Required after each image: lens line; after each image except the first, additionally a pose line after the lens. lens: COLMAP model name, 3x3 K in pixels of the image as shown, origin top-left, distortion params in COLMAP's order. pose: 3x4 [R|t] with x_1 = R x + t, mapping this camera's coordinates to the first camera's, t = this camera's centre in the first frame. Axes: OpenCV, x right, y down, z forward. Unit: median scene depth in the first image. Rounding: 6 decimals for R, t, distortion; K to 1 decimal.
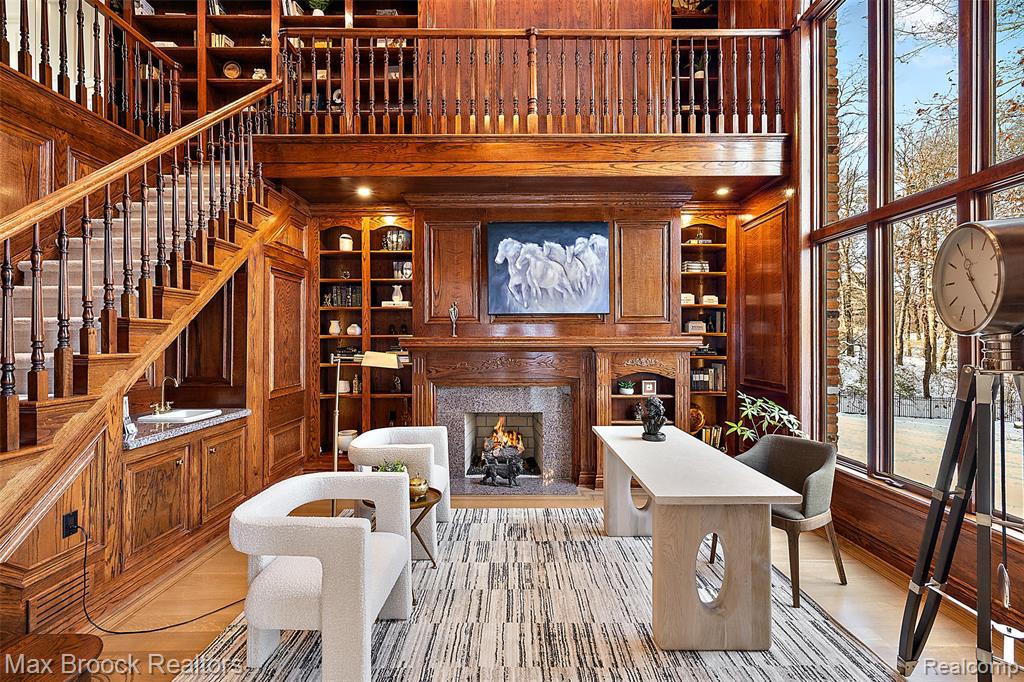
lens RADIAL K [[441.5, 0, 514.1], [0, 441.5, 339.0], [0, 0, 1]] dist [0.005199, -0.000093]
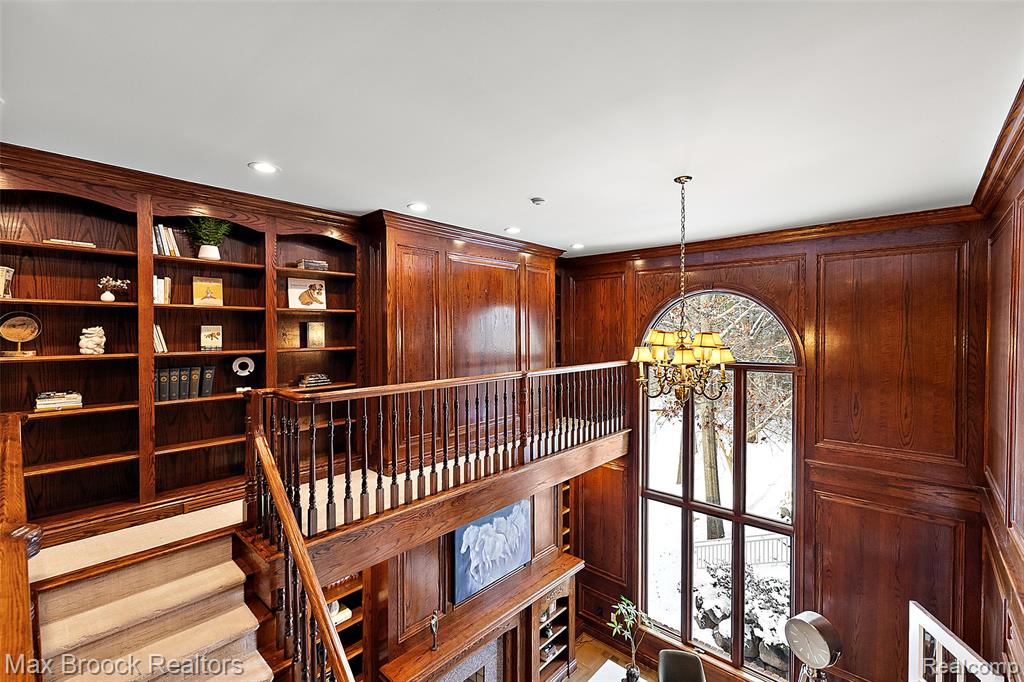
lens RADIAL K [[441.5, 0, 512.1], [0, 441.5, 339.7], [0, 0, 1]] dist [0.005199, -0.000093]
pose [[0.671502, -0.011490, 0.740913, -0.725720], [0.001685, 0.999901, 0.013979, -0.690162], [-0.741000, -0.008139, 0.671455, 0.216318]]
